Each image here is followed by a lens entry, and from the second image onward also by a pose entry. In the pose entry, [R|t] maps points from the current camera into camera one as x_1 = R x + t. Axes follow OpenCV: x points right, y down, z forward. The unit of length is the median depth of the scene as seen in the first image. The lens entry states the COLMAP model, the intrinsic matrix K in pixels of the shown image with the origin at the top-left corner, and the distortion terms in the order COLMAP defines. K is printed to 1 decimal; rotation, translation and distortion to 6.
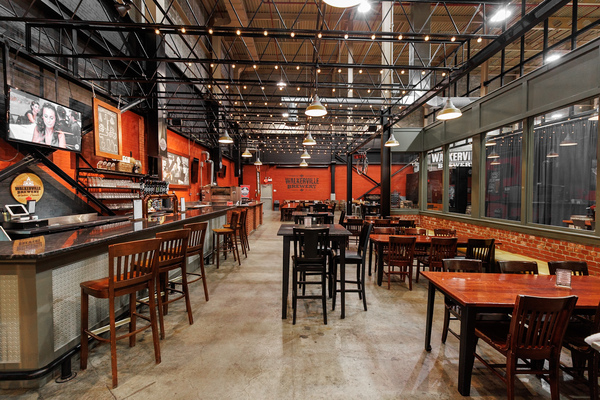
lens RADIAL K [[268.8, 0, 302.8], [0, 268.8, 198.8], [0, 0, 1]] dist [0.006192, 0.000127]
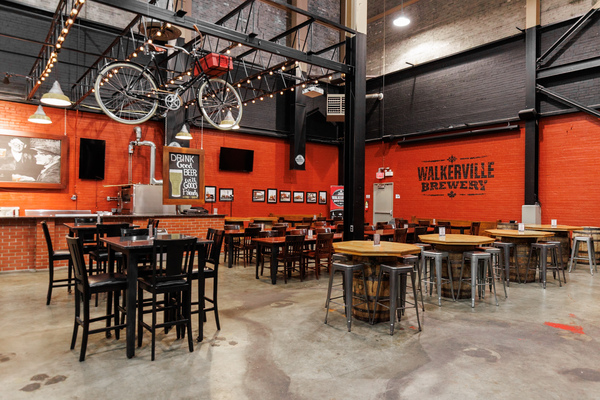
lens RADIAL K [[407.1, 0, 303.7], [0, 407.1, 201.3], [0, 0, 1]] dist [0.009739, 0.001841]
pose [[0.598350, 0.005936, -0.801213, 1.041132], [-0.033040, 0.999305, -0.017271, -0.016635], [0.800553, 0.036807, 0.598130, 1.366078]]
